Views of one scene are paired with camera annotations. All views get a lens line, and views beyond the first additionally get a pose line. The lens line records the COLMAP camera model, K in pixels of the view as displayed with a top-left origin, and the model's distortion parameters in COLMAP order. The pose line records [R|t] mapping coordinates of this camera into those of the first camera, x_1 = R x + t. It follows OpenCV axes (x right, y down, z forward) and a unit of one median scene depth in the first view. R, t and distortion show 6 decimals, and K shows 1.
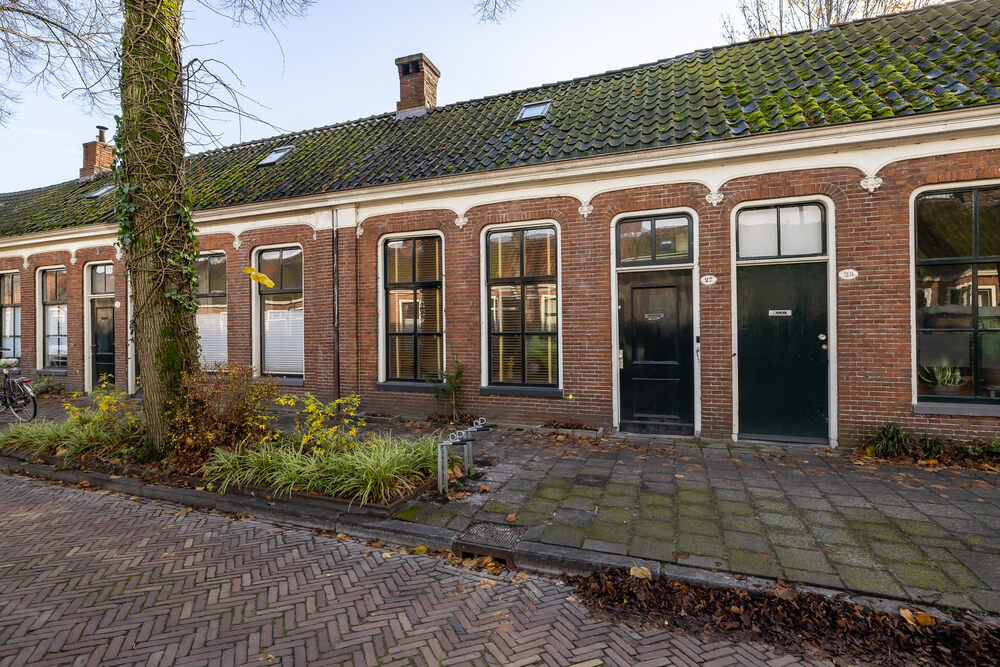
lens RADIAL K [[457.6, 0, 501.6], [0, 457.6, 332.1], [0, 0, 1]] dist [-0.011751, 0.002030]
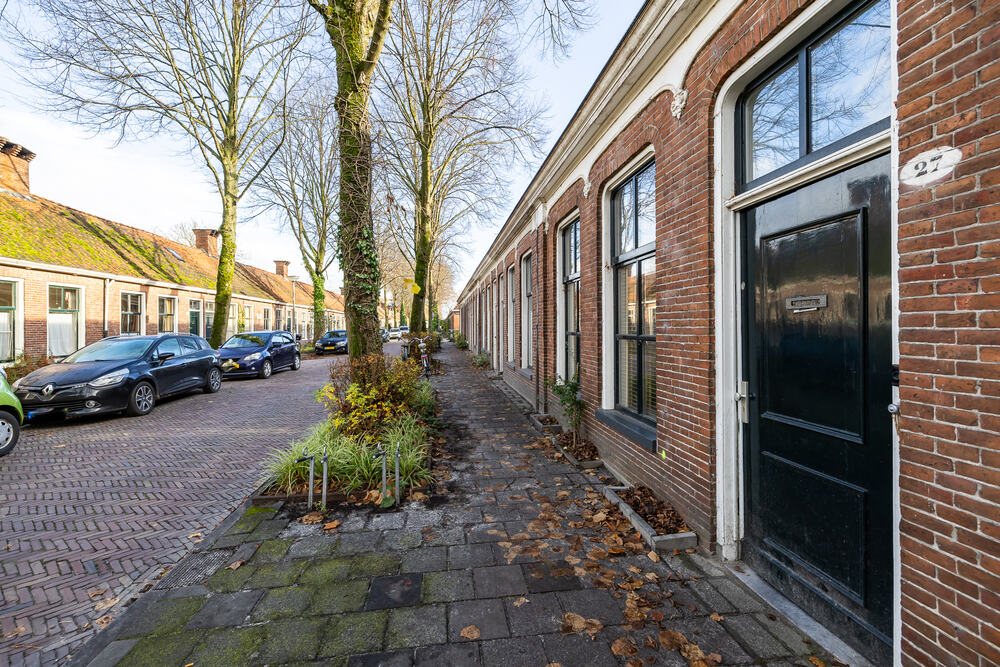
lens RADIAL K [[418.1, 0, 501.2], [0, 418.1, 327.2], [0, 0, 1]] dist [0.000778, 0.000090]
pose [[0.476174, 0.009791, -0.879296, 0.554615], [-0.004639, 0.999952, 0.008622, -0.017441], [0.879339, -0.000027, 0.476197, 0.648750]]
